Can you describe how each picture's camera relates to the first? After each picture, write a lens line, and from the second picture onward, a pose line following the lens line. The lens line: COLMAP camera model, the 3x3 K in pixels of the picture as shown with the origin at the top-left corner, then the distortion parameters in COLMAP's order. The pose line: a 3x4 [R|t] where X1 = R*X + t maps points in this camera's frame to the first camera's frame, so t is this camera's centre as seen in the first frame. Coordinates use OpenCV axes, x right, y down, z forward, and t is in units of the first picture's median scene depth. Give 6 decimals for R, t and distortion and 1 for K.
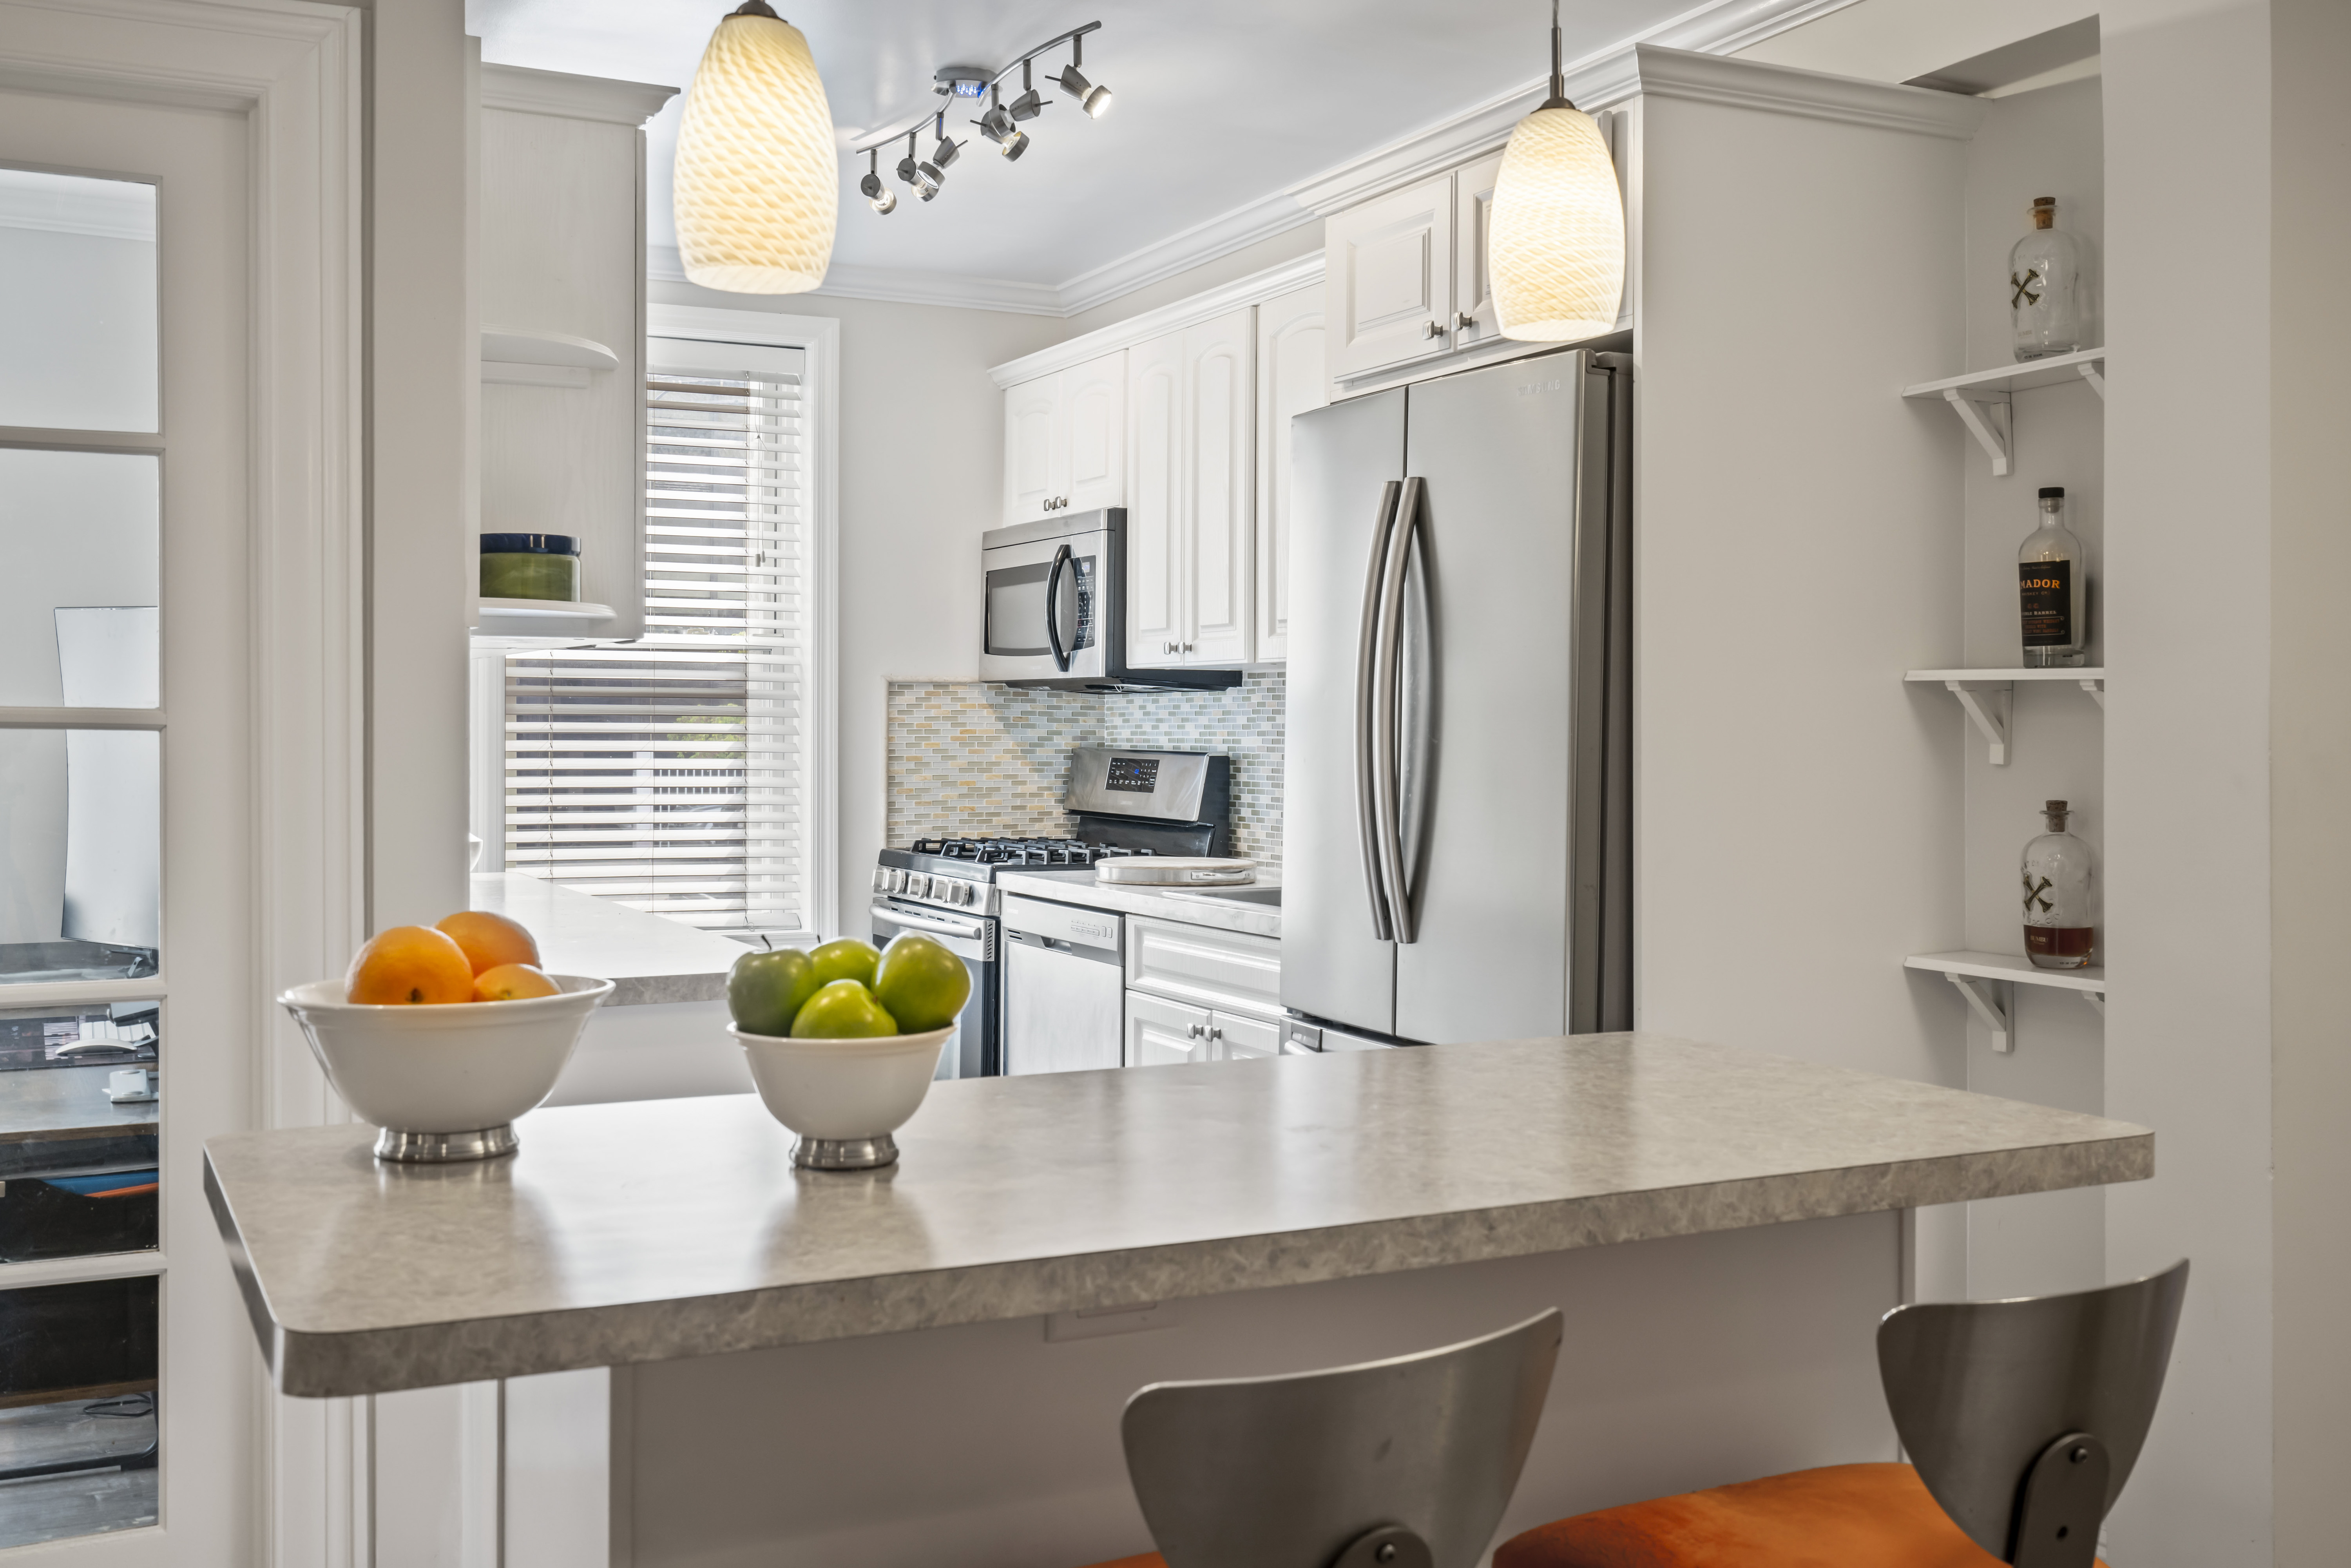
lens RADIAL K [[2250.7, 0, 1160.8], [0, 2250.7, 723.0], [0, 0, 1]] dist [0.006013, 0.000000]
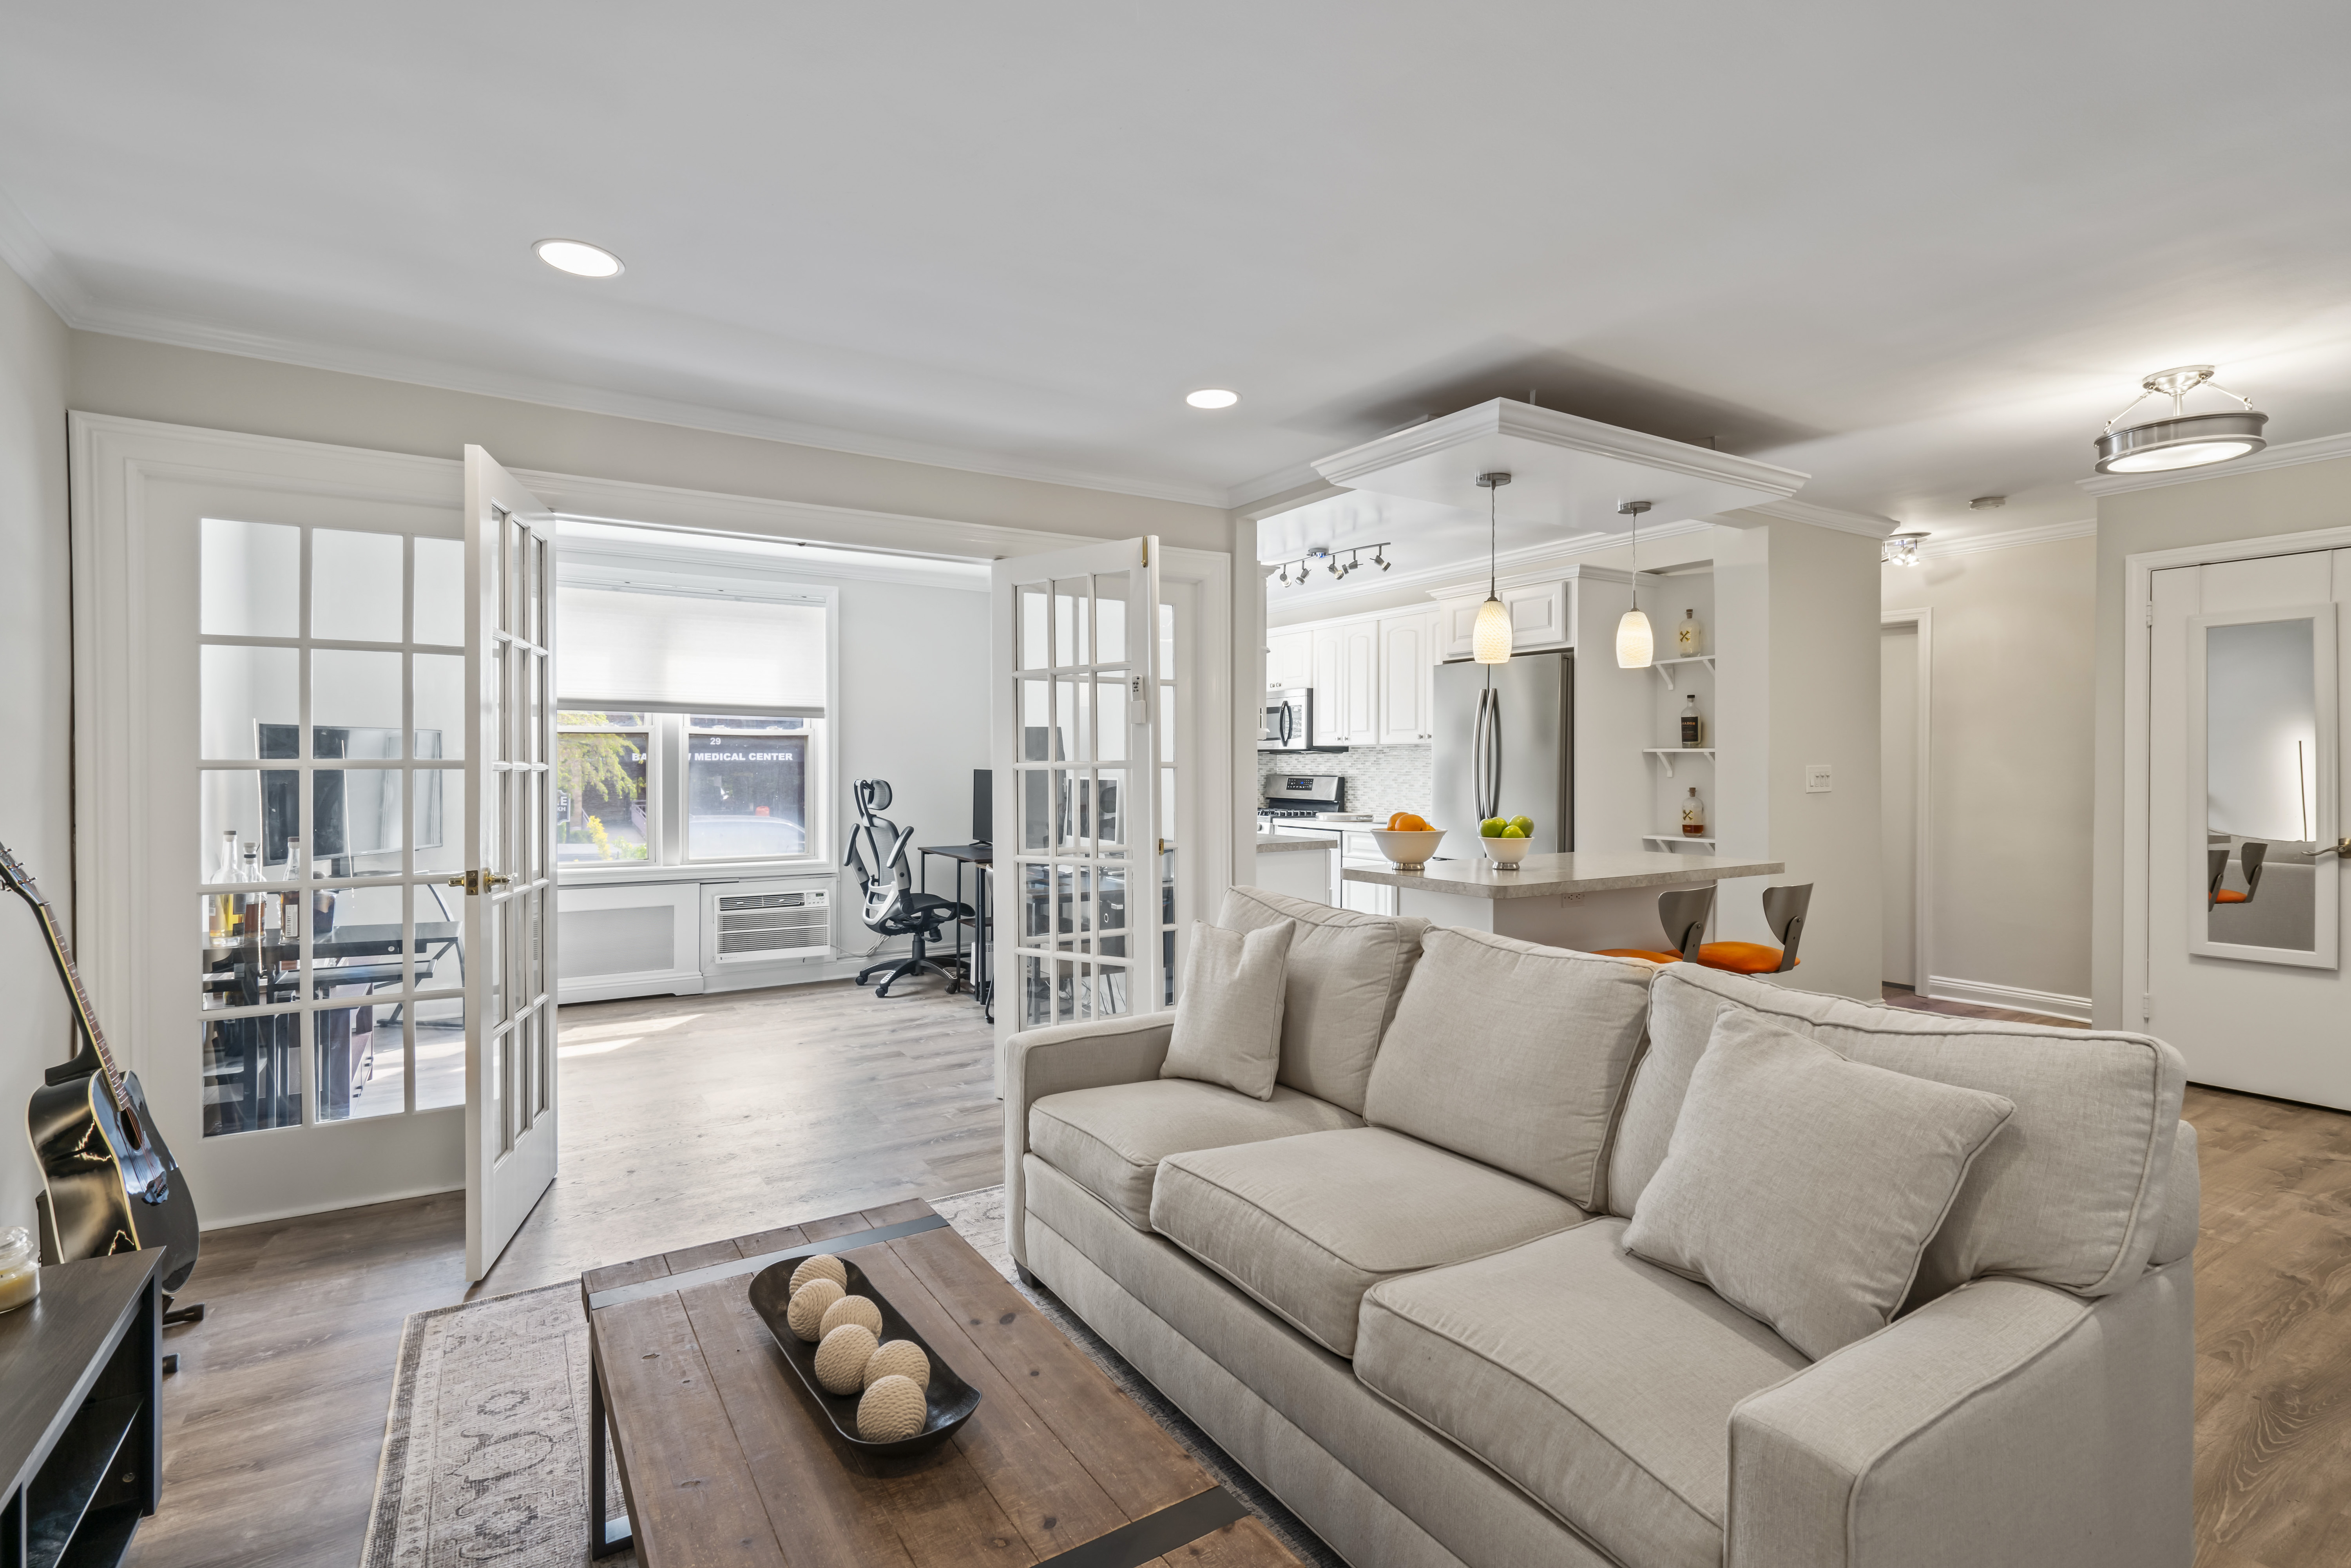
lens RADIAL K [[1099.3, 0, 1167.0], [0, 1099.3, 772.2], [0, 0, 1]] dist [-0.001503, 0.000467]
pose [[0.994955, -0.002411, 0.100292, -0.557184], [0.001799, 0.999979, 0.006194, -0.000201], [-0.100305, -0.005983, 0.994939, -0.567198]]
